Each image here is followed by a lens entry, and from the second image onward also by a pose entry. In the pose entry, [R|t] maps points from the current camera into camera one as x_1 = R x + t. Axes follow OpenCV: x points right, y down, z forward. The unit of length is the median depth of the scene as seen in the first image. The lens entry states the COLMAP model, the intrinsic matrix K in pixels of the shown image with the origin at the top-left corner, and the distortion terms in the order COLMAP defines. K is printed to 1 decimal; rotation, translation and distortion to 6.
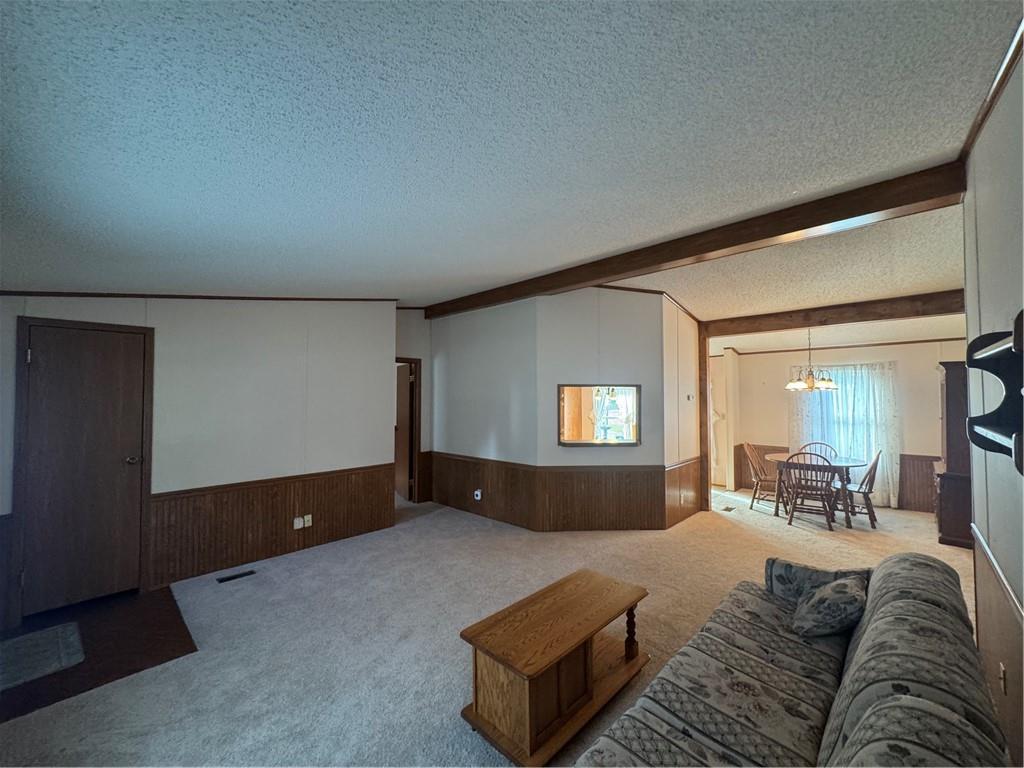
lens RADIAL K [[409.6, 0, 513.6], [0, 409.6, 384.5], [0, 0, 1]] dist [0.000817, 0.000183]
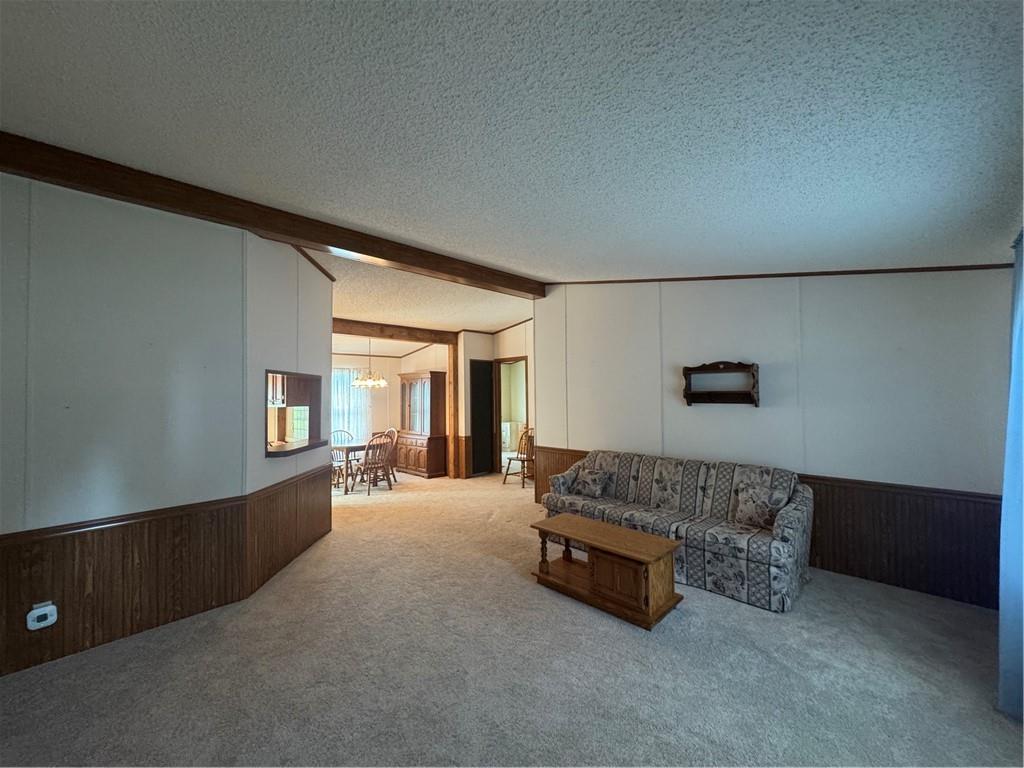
lens RADIAL K [[409.6, 0, 517.8], [0, 409.6, 385.9], [0, 0, 1]] dist [0.000817, 0.000183]
pose [[0.007040, 0.021313, 0.999748, -0.577157], [-0.019805, 0.999580, -0.021169, 0.033415], [-0.999779, -0.019651, 0.007460, 0.568073]]
